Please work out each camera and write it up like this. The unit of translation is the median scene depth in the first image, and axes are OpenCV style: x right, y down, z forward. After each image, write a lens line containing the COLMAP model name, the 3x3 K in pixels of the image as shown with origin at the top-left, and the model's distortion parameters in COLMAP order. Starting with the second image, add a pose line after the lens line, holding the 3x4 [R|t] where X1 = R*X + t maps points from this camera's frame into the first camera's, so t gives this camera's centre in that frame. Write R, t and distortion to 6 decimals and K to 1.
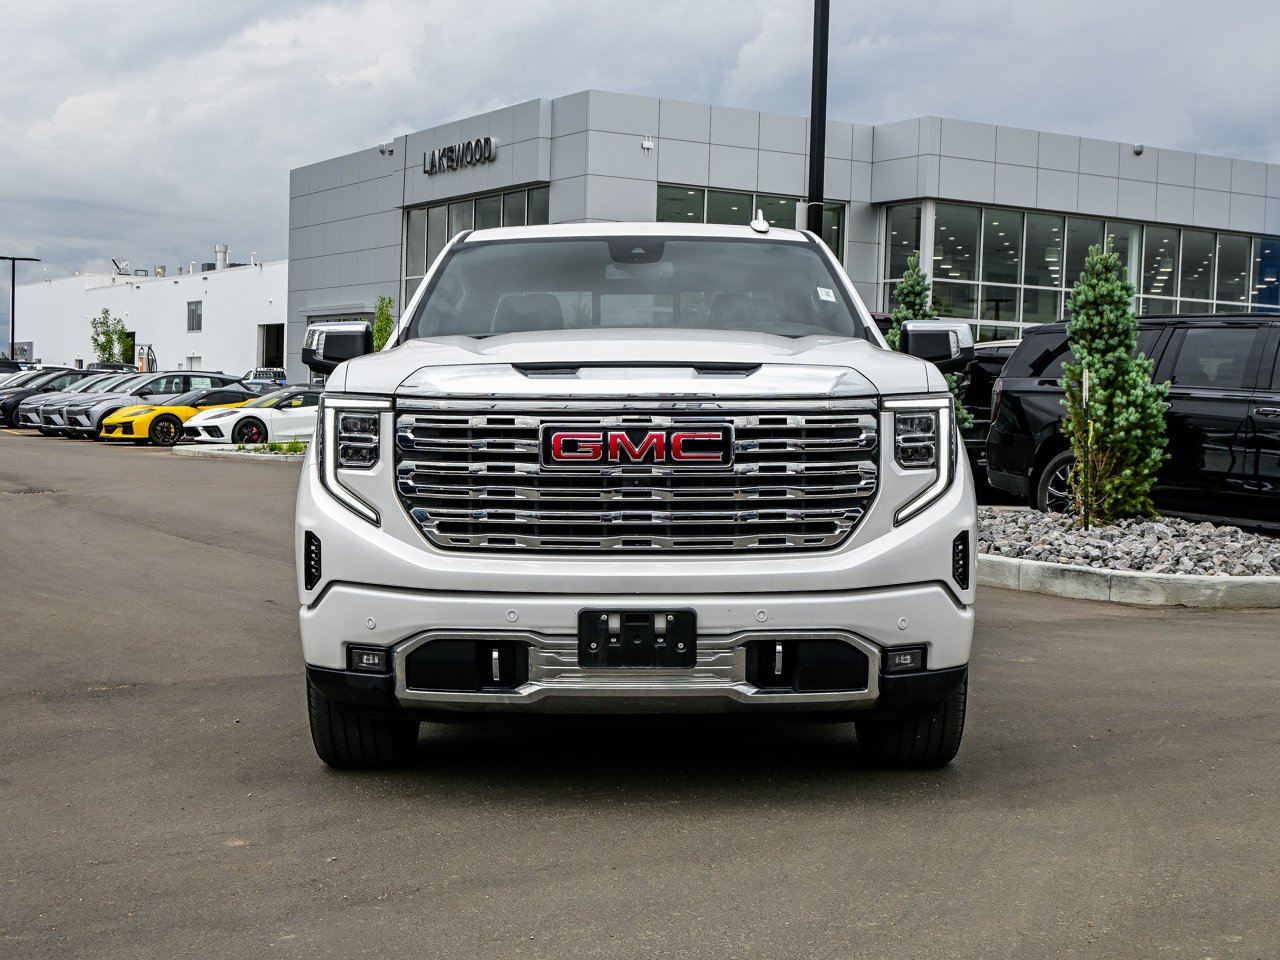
lens RADIAL K [[2250.0, 0, 640.0], [0, 2250.0, 480.0], [0, 0, 1]] dist [-0.153005, -0.022691]
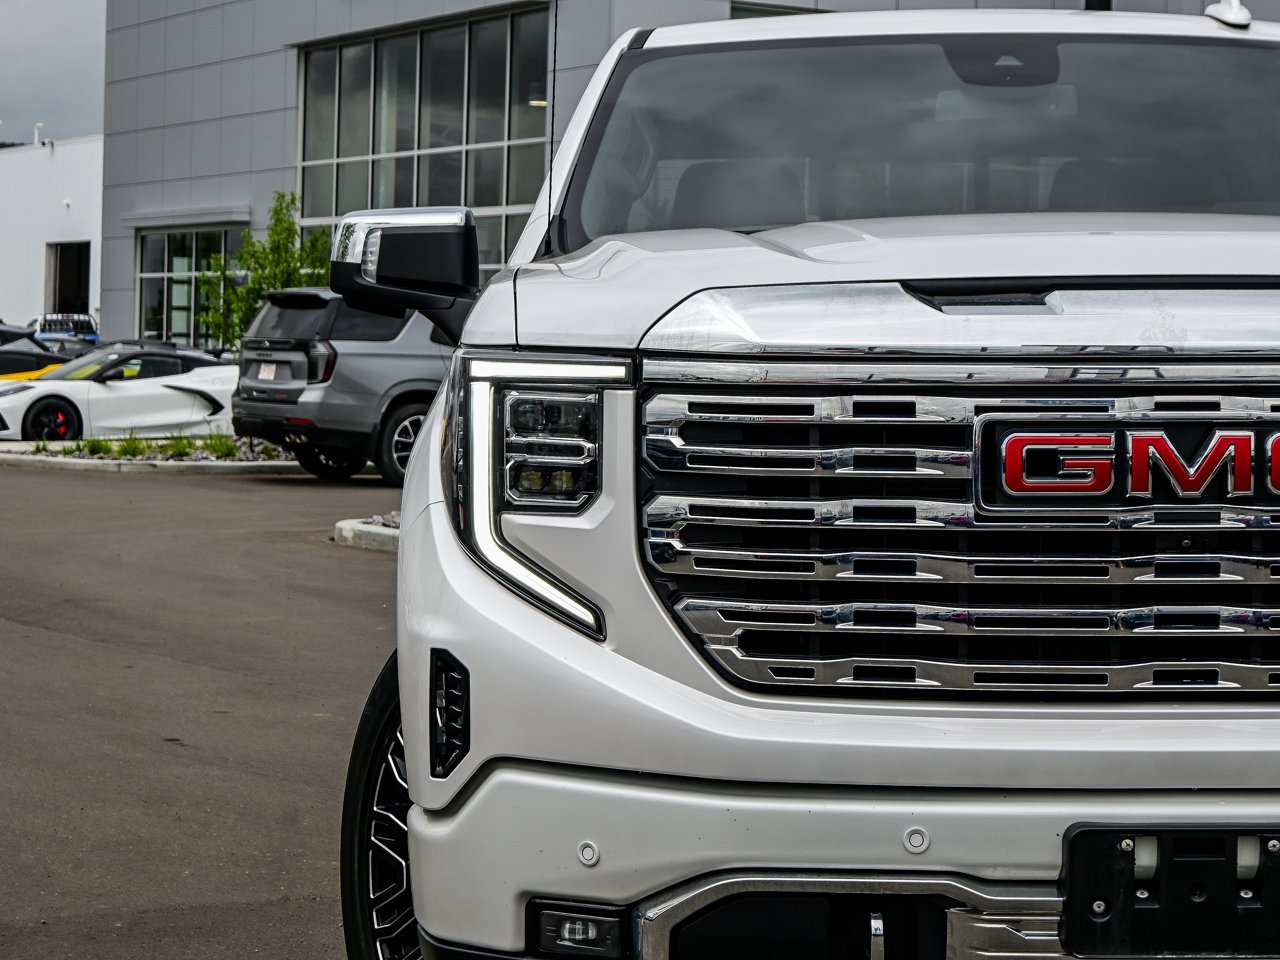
lens RADIAL K [[3588.3, 0, 640.0], [0, 3588.3, 480.0], [0, 0, 1]] dist [0.054958, -0.571539]
pose [[0.999993, -0.003341, 0.001838, -0.109750], [0.003349, 0.999987, -0.003962, -0.008883], [-0.001824, 0.003968, 0.999990, 0.271254]]
